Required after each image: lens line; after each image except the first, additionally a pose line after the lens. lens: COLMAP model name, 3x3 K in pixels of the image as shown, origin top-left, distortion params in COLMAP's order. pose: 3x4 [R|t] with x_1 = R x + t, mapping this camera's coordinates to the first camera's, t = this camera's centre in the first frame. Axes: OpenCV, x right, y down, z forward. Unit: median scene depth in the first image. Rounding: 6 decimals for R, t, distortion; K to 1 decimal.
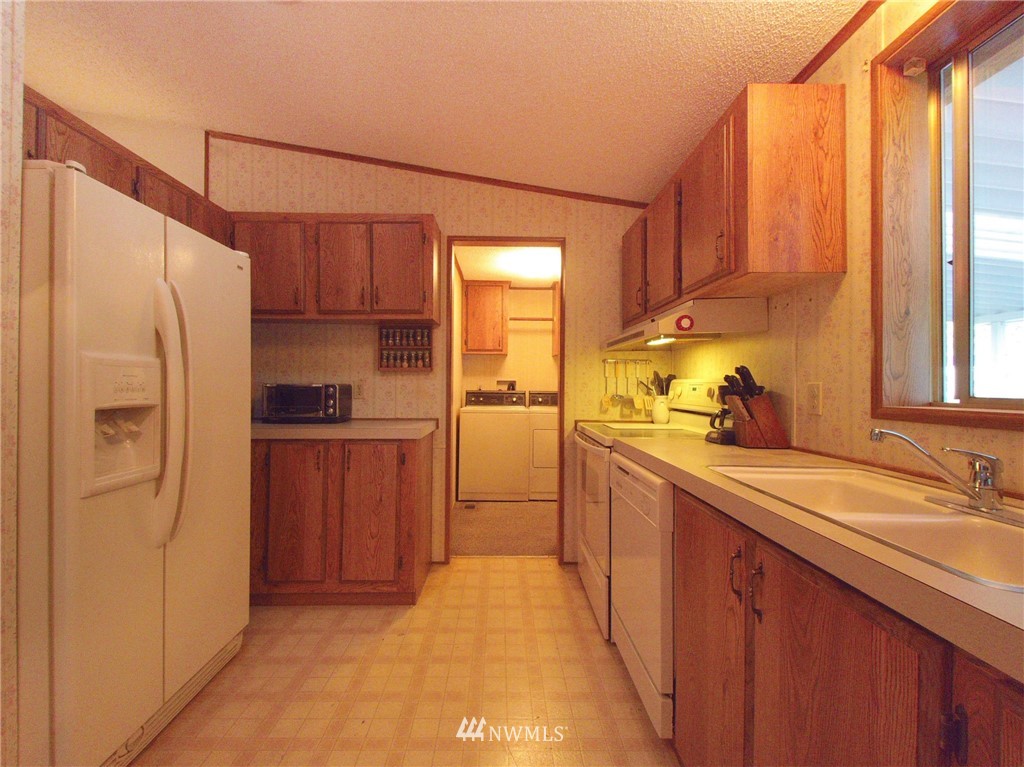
lens RADIAL K [[451.4, 0, 507.3], [0, 451.4, 382.6], [0, 0, 1]] dist [0.001597, -0.000050]
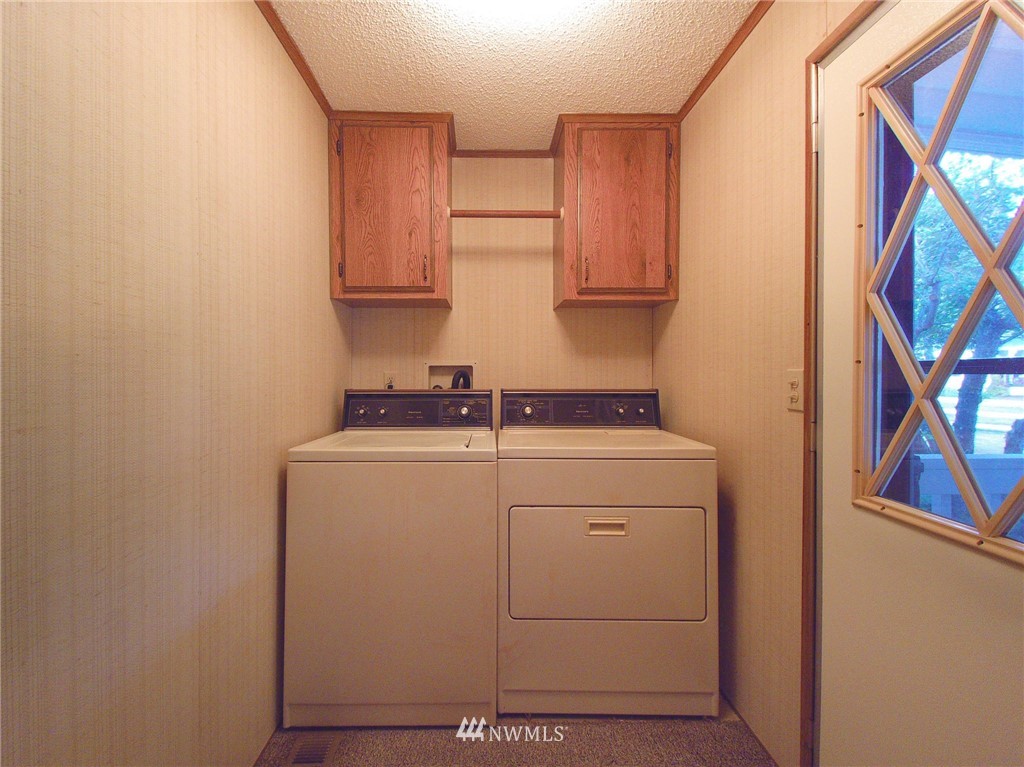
lens RADIAL K [[453.1, 0, 508.0], [0, 453.1, 381.0], [0, 0, 1]] dist [-0.001892, -0.000060]
pose [[0.999498, -0.012411, 0.029139, 0.074769], [0.012017, 0.999834, 0.013662, 0.009523], [-0.029303, -0.013305, 0.999482, 1.027968]]
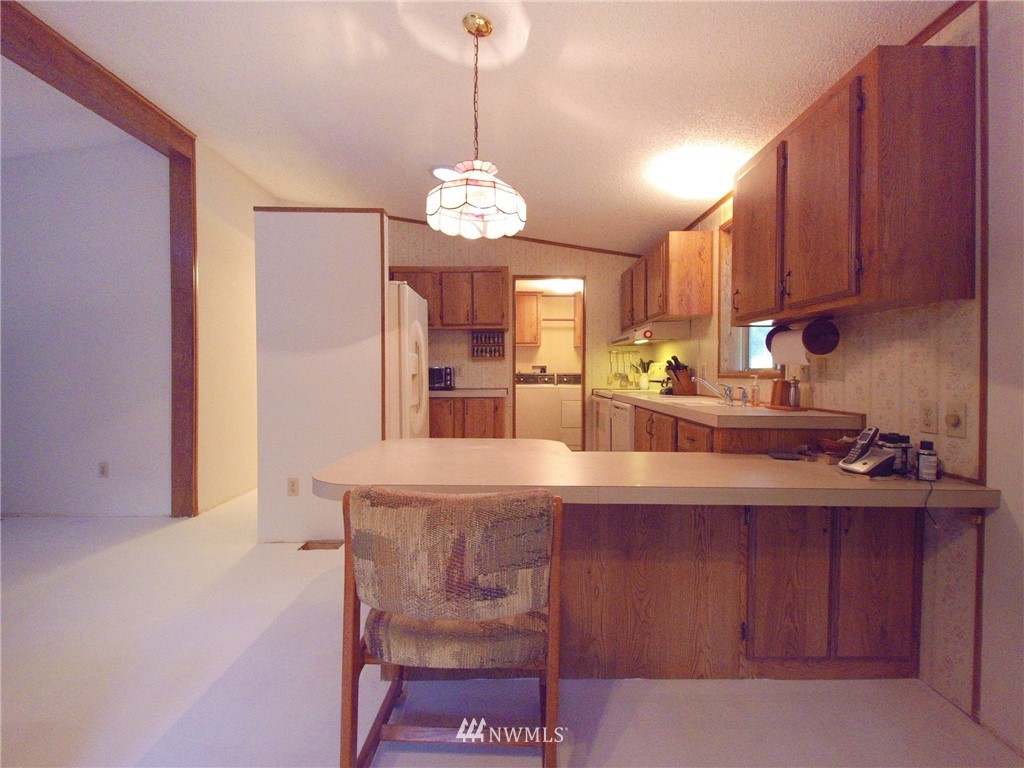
lens RADIAL K [[467.9, 0, 516.1], [0, 467.9, 379.9], [0, 0, 1]] dist [-0.000942, -0.000095]
pose [[0.999971, -0.005119, -0.005656, -0.115030], [0.005237, 0.999762, 0.021181, 0.014513], [0.005546, -0.021210, 0.999760, -0.692353]]
